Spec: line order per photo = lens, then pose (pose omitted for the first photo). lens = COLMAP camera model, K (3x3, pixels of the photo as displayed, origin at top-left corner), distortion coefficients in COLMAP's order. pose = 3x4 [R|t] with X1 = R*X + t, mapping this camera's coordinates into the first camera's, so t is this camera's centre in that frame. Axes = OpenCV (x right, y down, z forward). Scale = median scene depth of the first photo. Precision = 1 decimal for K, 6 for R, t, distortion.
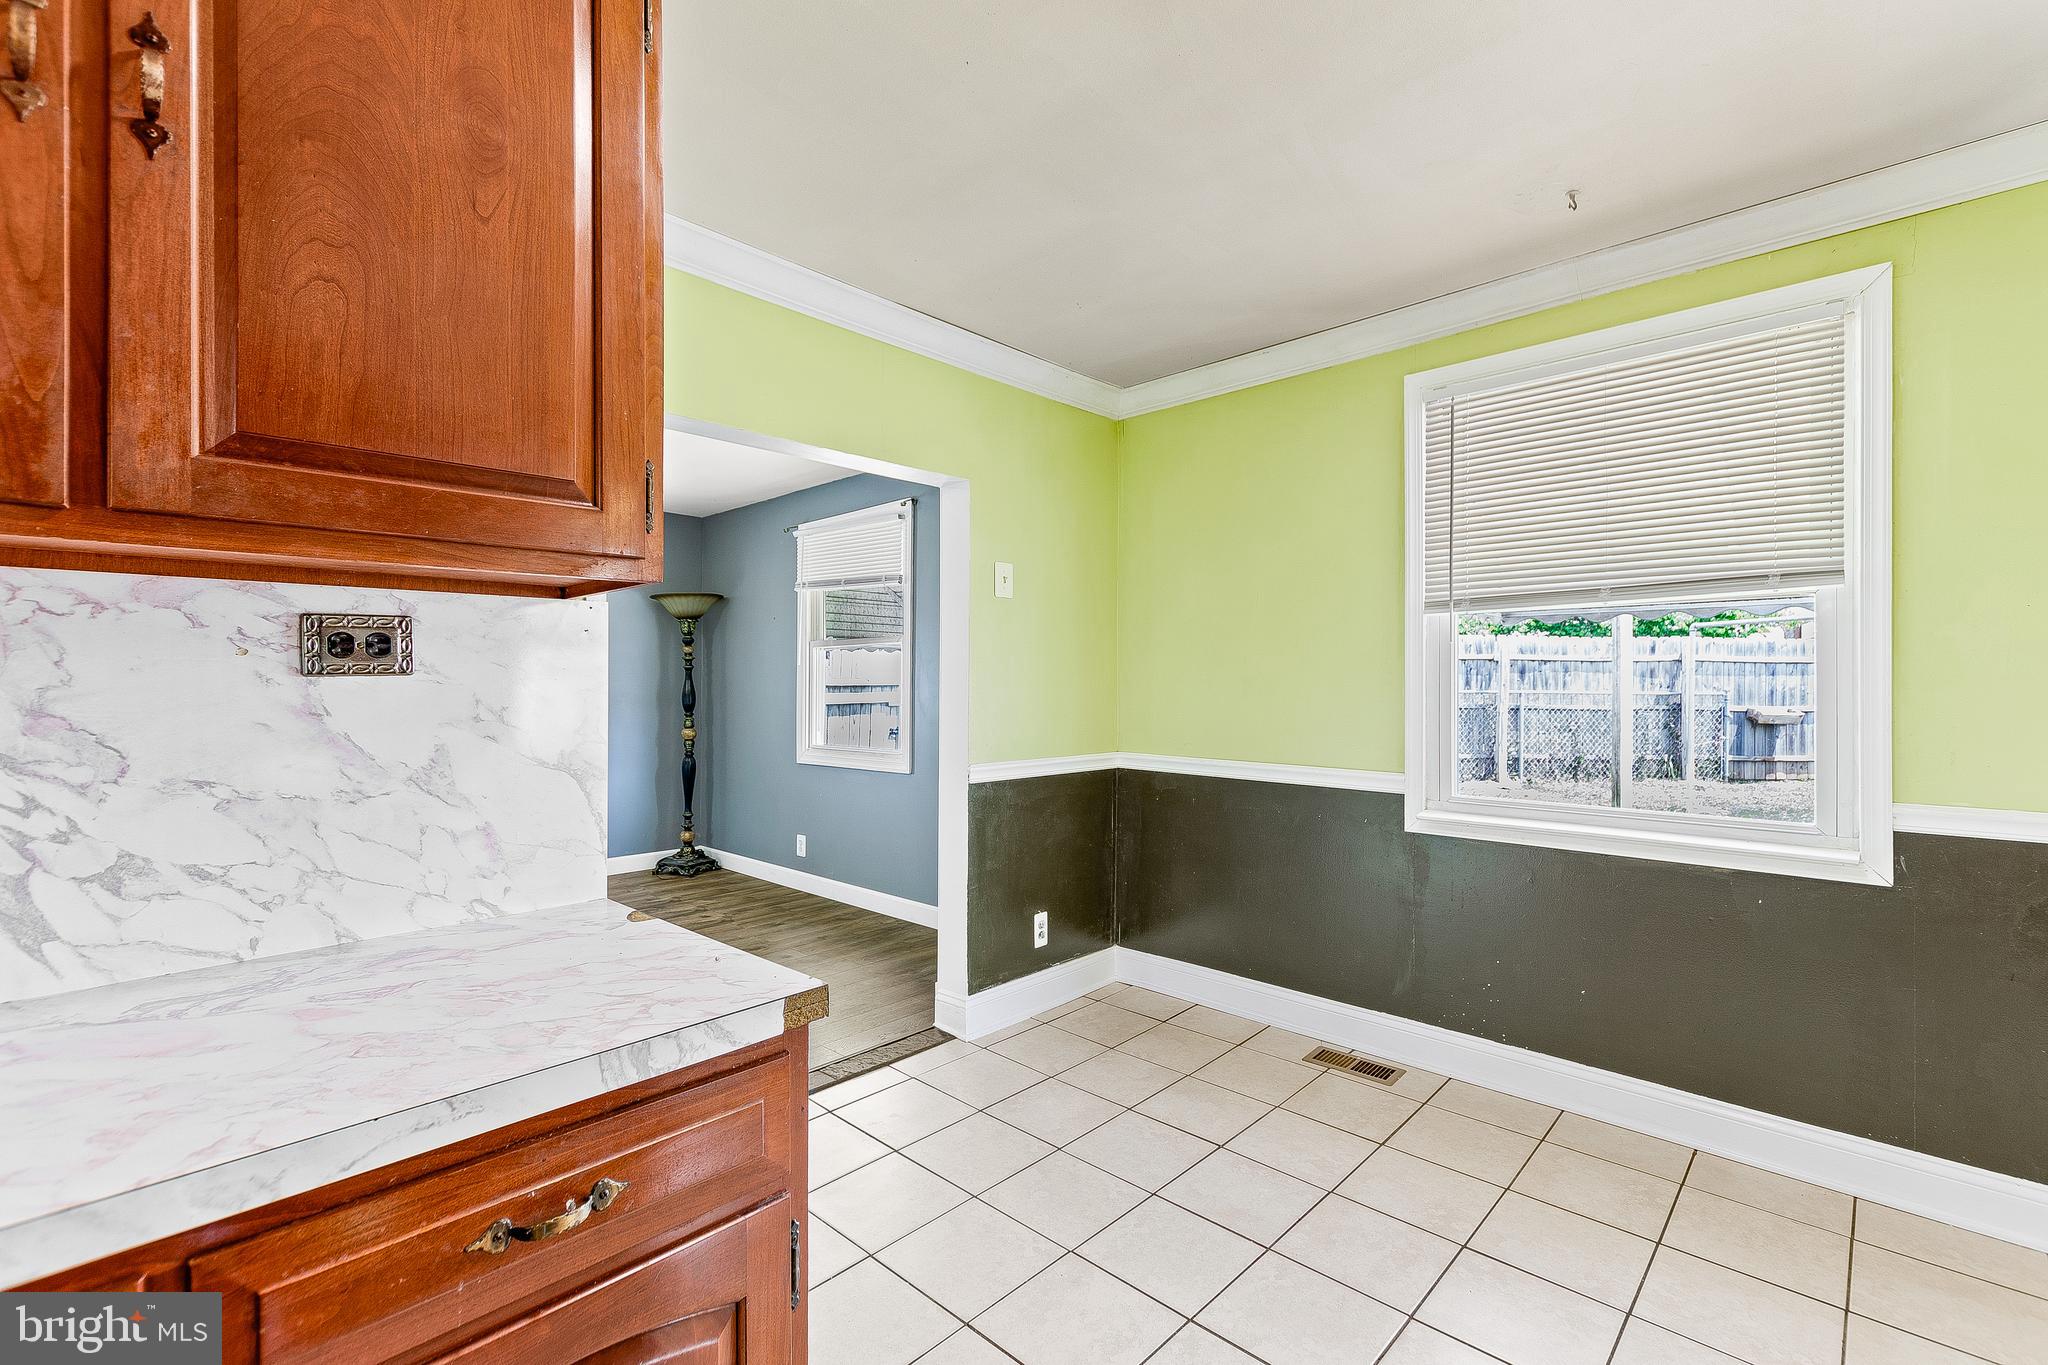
lens RADIAL K [[892.4, 0, 1035.5], [0, 892.4, 679.3], [0, 0, 1]] dist [0.016919, 0.000045]
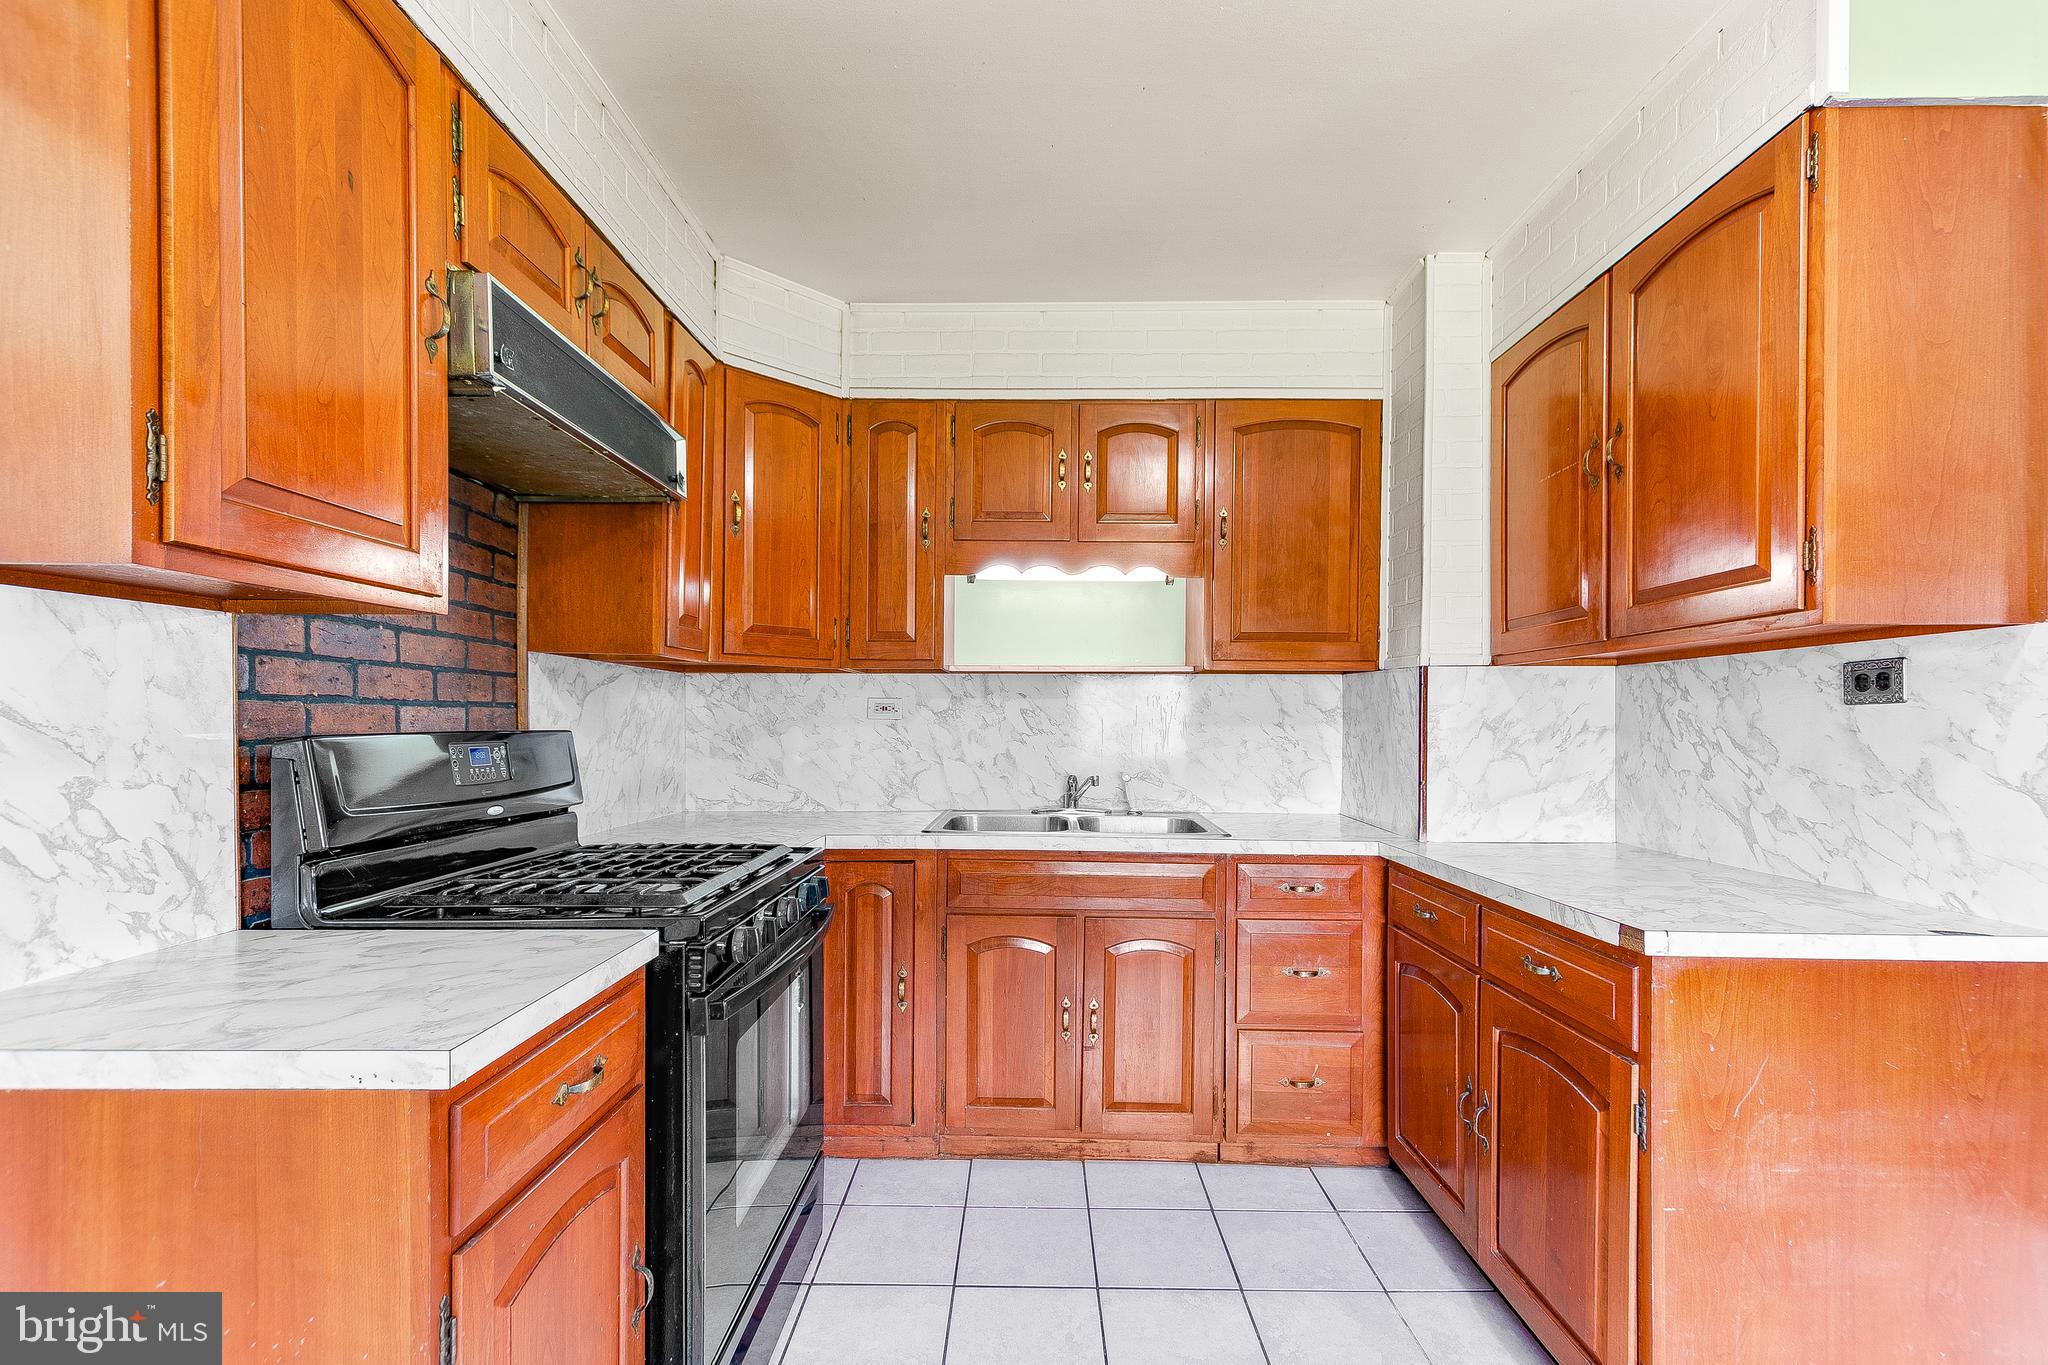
lens RADIAL K [[891.7, 0, 1024.6], [0, 891.7, 722.2], [0, 0, 1]] dist [0.013160, -0.000395]
pose [[-0.728925, 0.005577, -0.684571, 0.780410], [0.009126, 0.999957, -0.001571, 0.009948], [0.684533, -0.007393, -0.728944, 0.760718]]
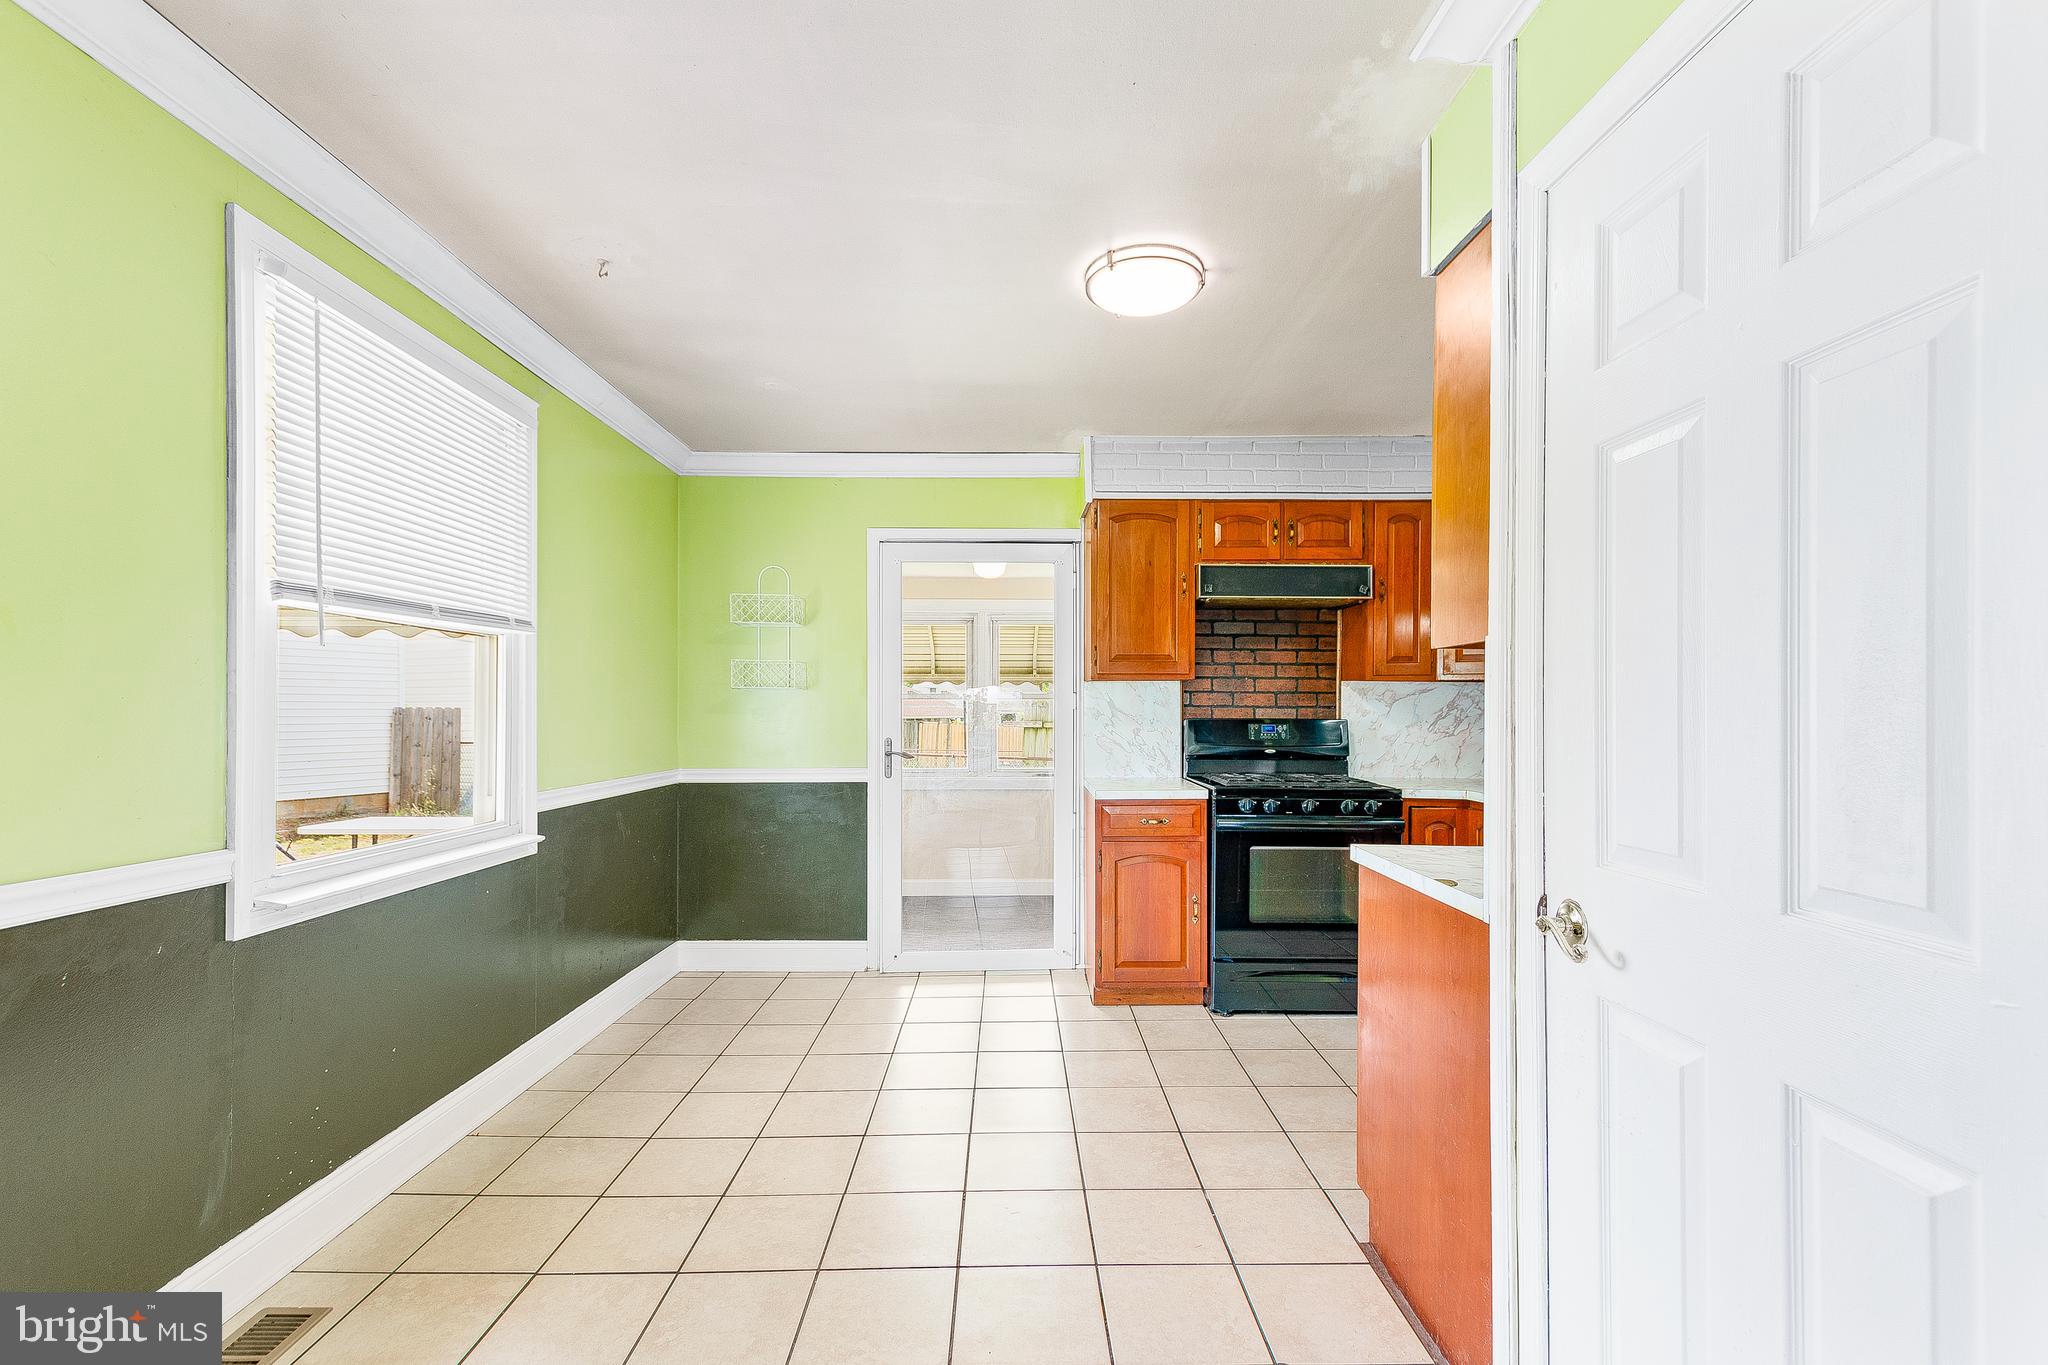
lens RADIAL K [[886.6, 0, 1025.9], [0, 886.6, 707.7], [0, 0, 1]] dist [0.010987, 0.000061]
pose [[-0.701471, 0.000635, 0.712698, -0.703475], [-0.010036, 0.999892, -0.010768, 0.015766], [-0.712628, -0.014706, -0.701388, 1.776919]]
